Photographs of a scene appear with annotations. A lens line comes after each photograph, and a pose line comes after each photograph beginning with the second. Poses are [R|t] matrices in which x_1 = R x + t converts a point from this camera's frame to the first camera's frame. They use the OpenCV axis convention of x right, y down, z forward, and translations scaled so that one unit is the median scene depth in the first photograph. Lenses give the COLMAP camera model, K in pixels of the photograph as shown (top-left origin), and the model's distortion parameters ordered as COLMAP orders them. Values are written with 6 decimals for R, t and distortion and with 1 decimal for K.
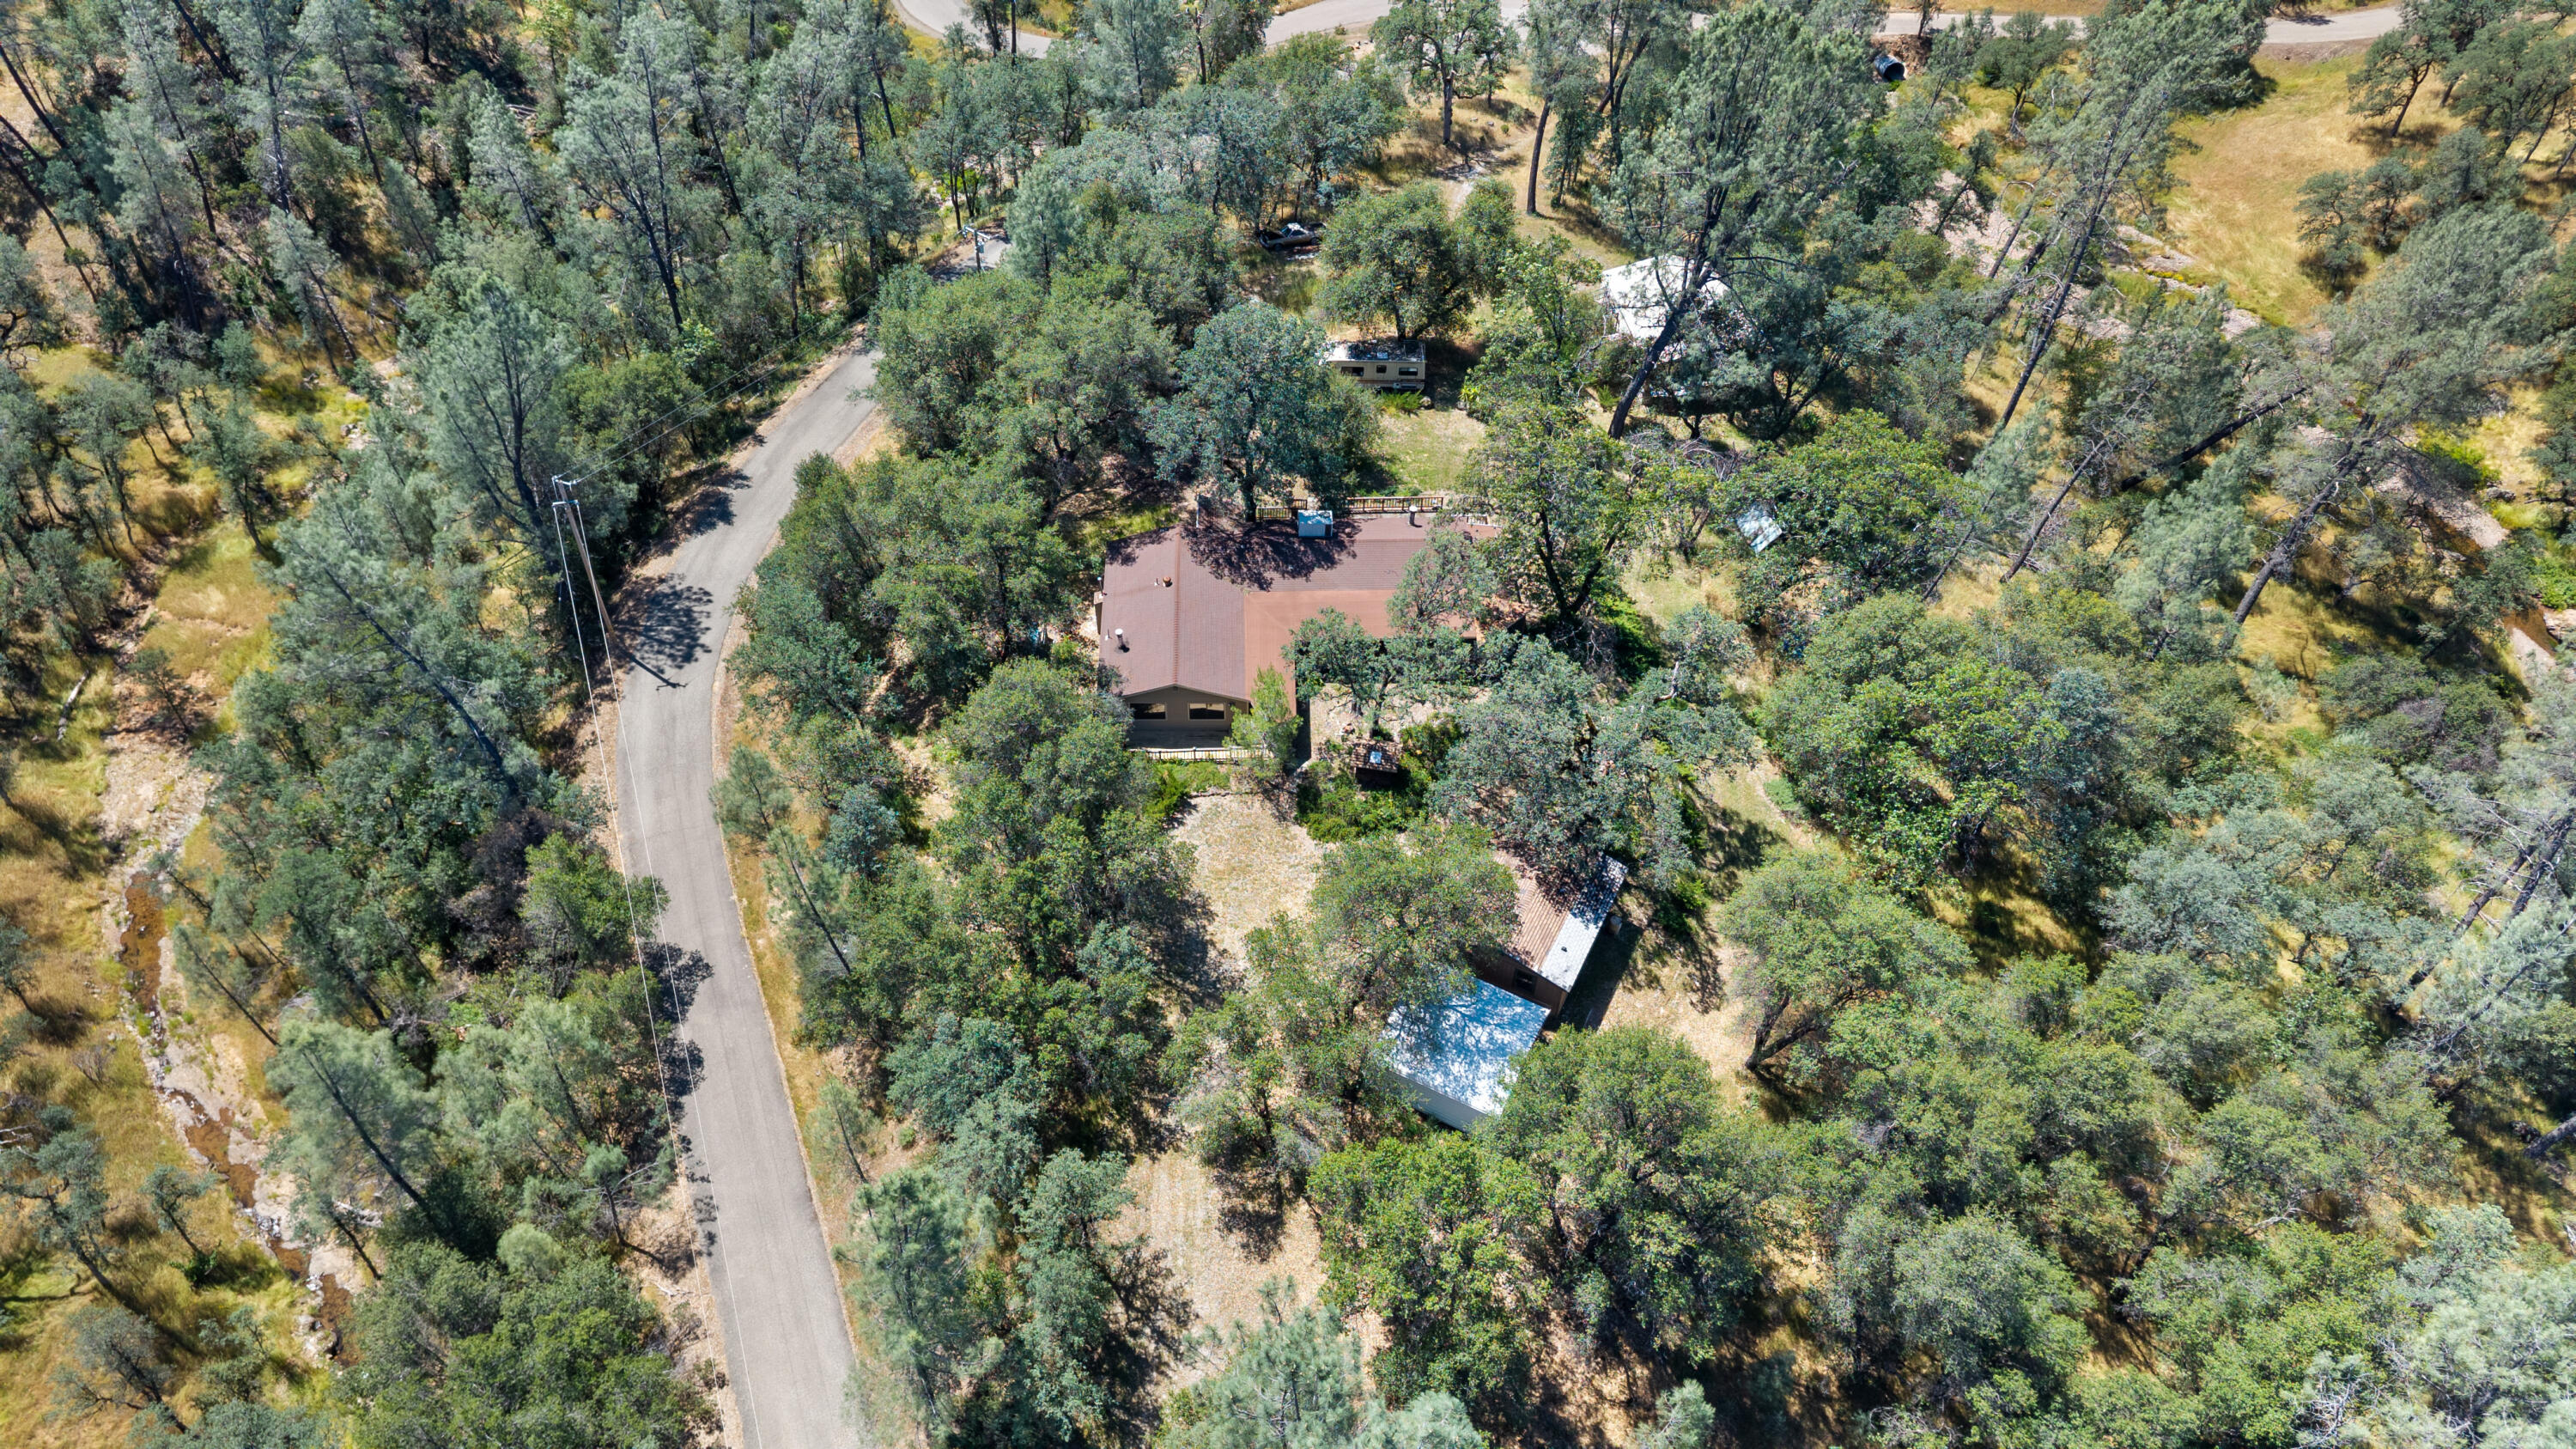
lens RADIAL K [[1749.1, 0, 1297.2], [0, 1749.1, 723.6], [0, 0, 1]] dist [0.047455, -0.060962]
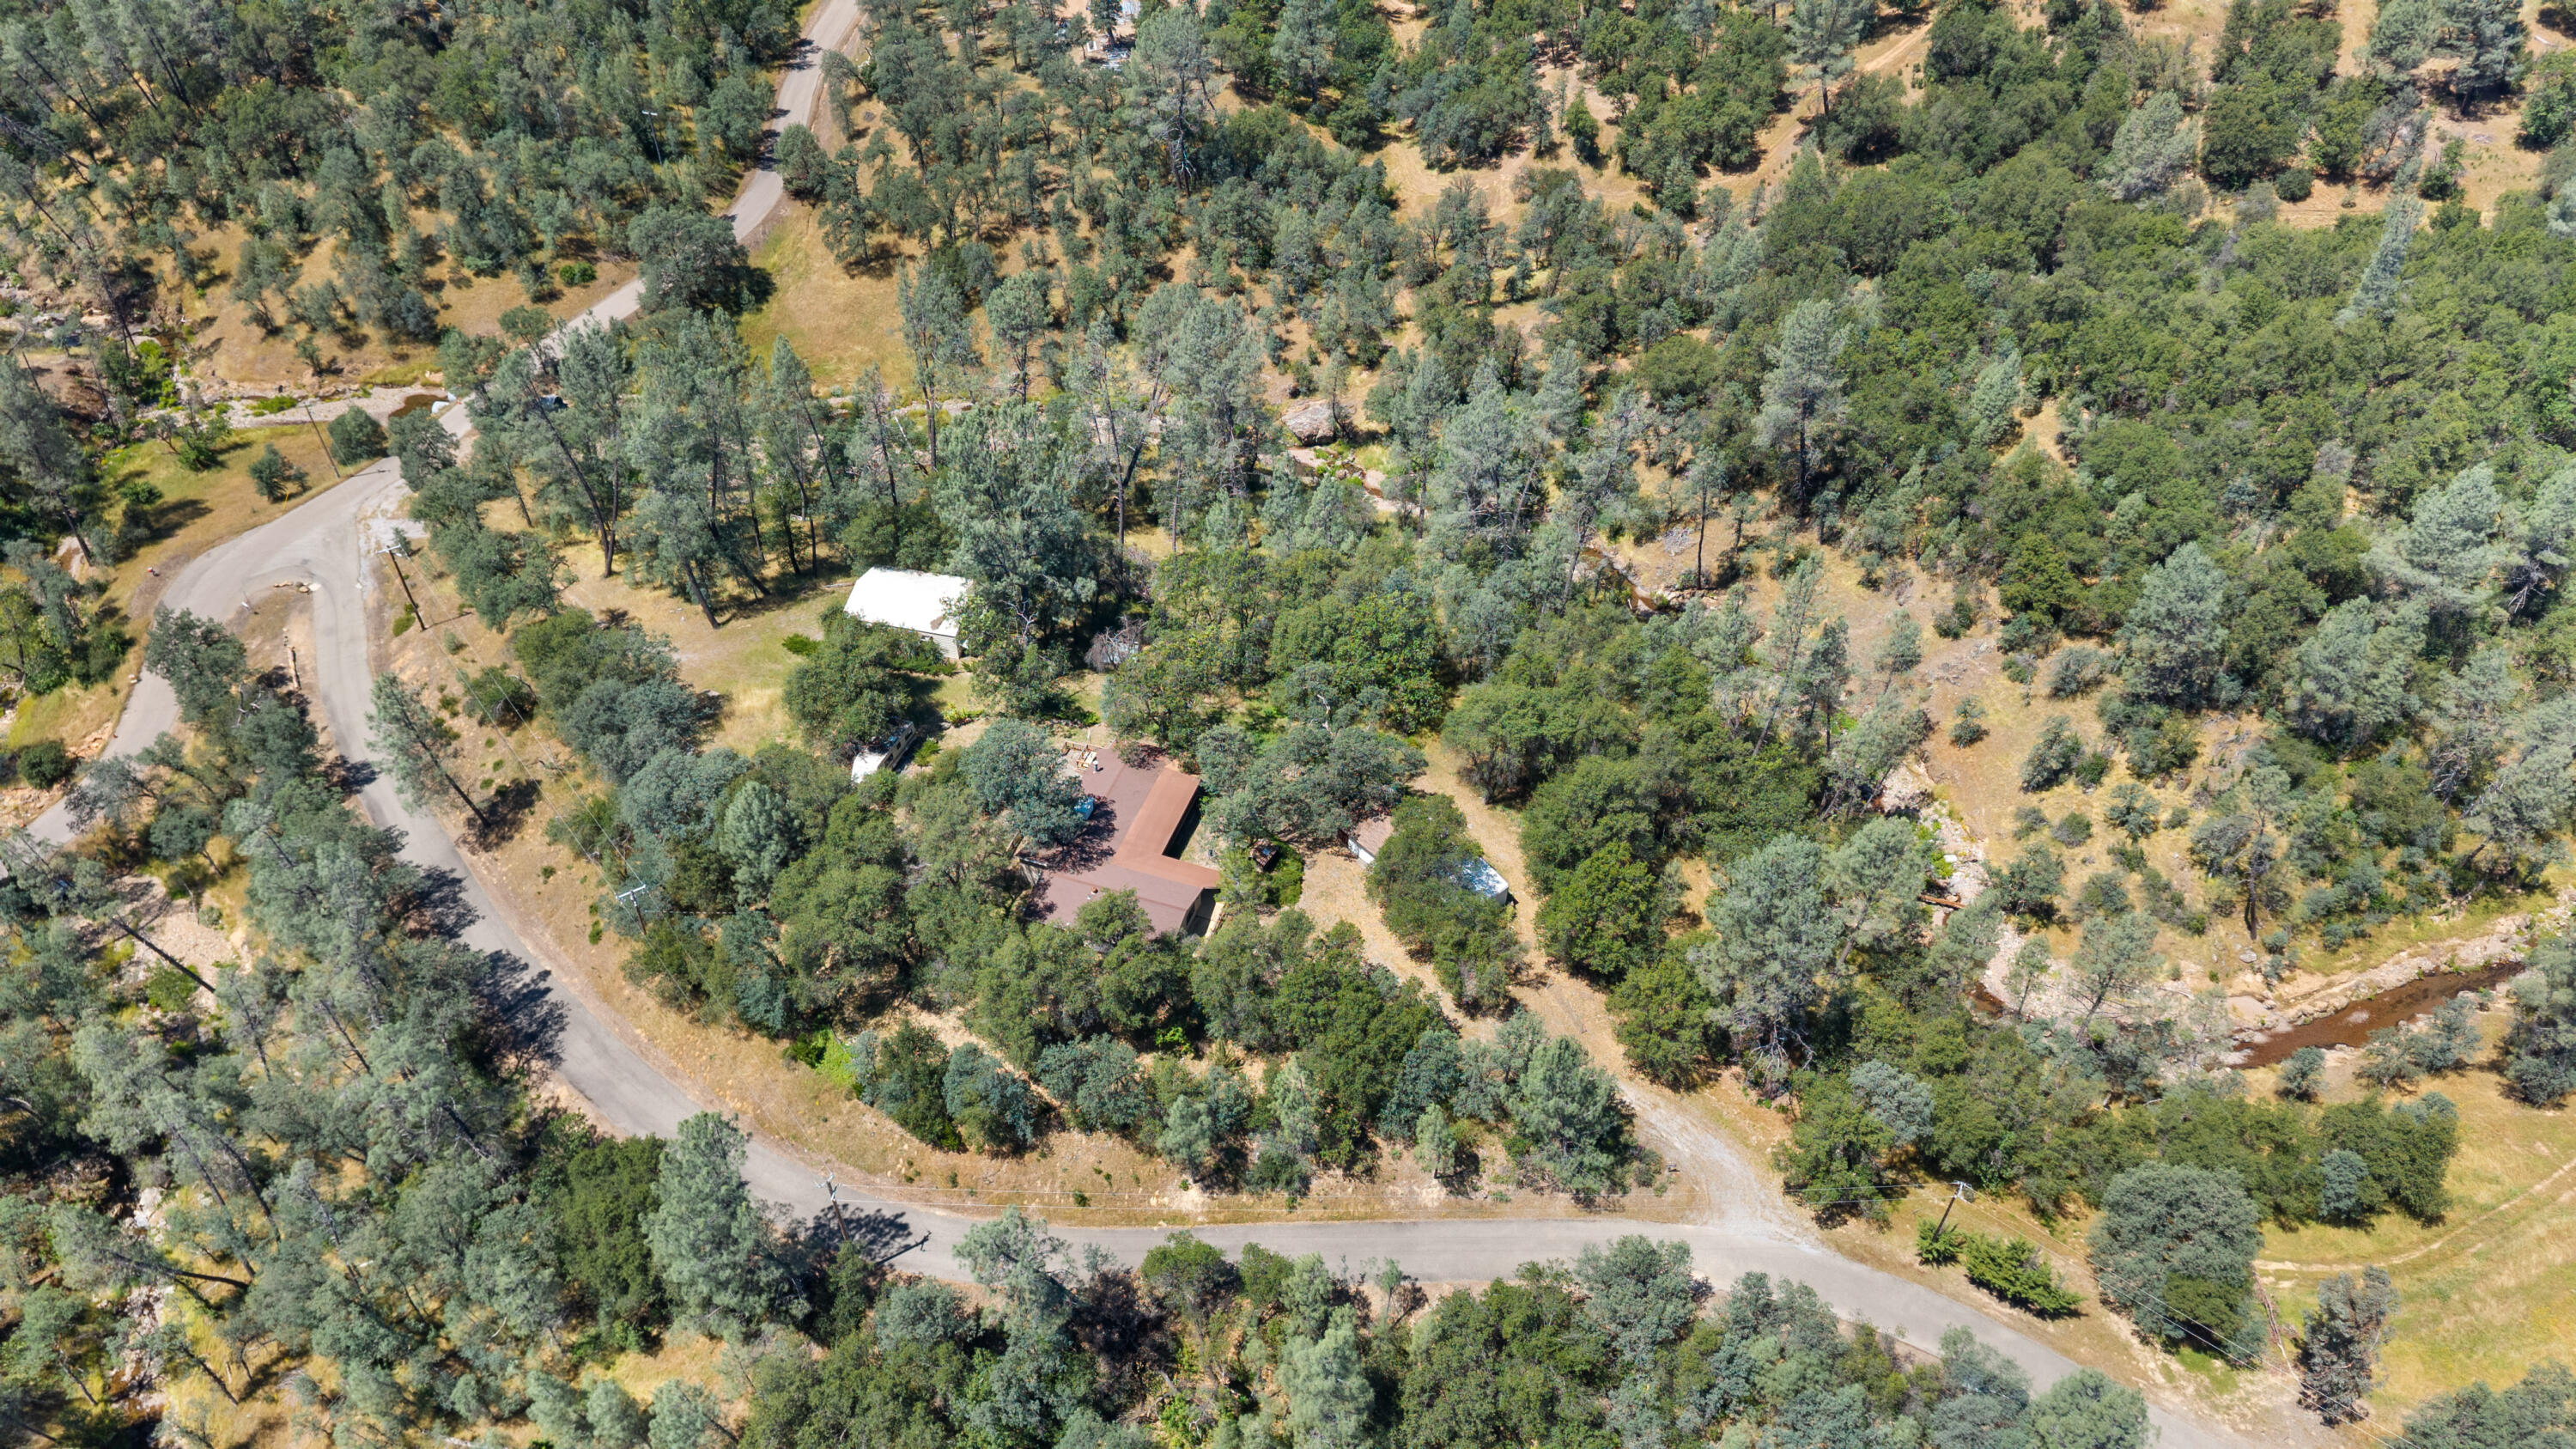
lens RADIAL K [[1749.1, 0, 1297.2], [0, 1749.1, 723.6], [0, 0, 1]] dist [0.047455, -0.060962]
pose [[0.351372, -0.637810, 0.685373, -0.950935], [0.663615, 0.686057, 0.298229, -0.511336], [-0.660418, 0.350035, 0.664322, -0.177675]]
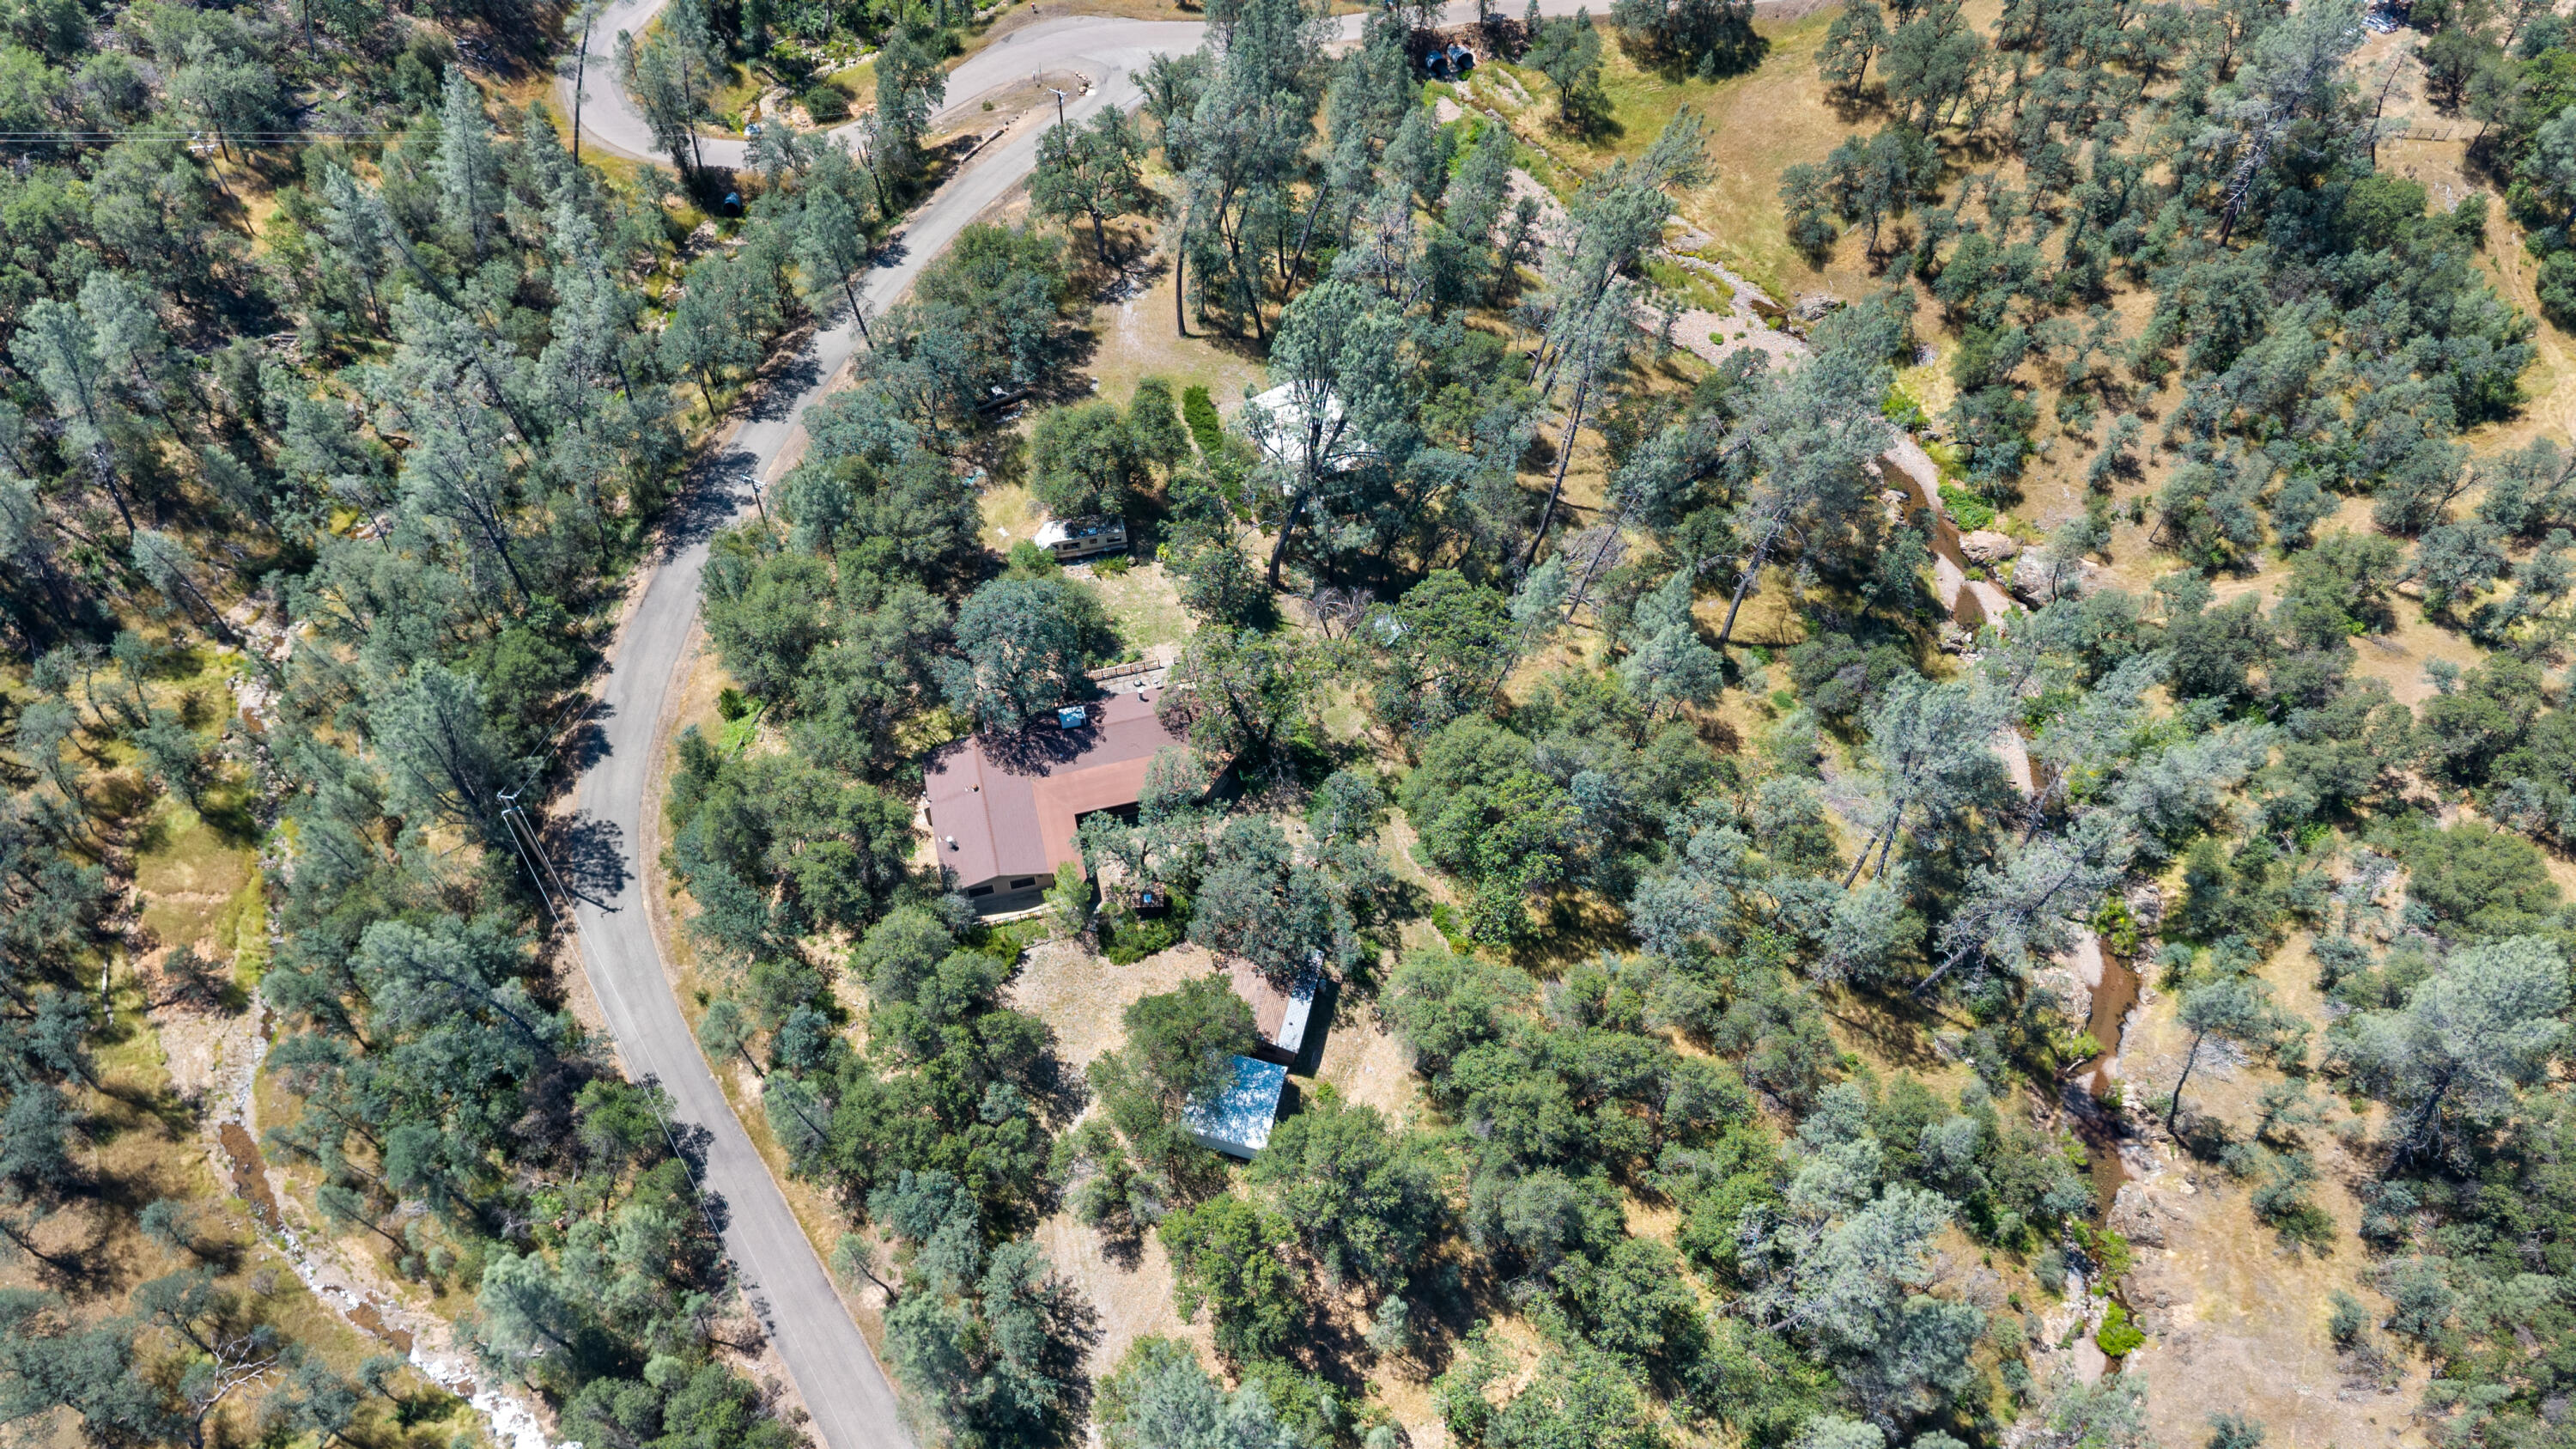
lens RADIAL K [[1749.1, 0, 1297.2], [0, 1749.1, 723.6], [0, 0, 1]] dist [0.047455, -0.060962]
pose [[0.975869, -0.173292, 0.132850, -0.000362], [0.151317, 0.975332, 0.160717, -0.312608], [-0.157424, -0.136736, 0.978019, -0.390965]]
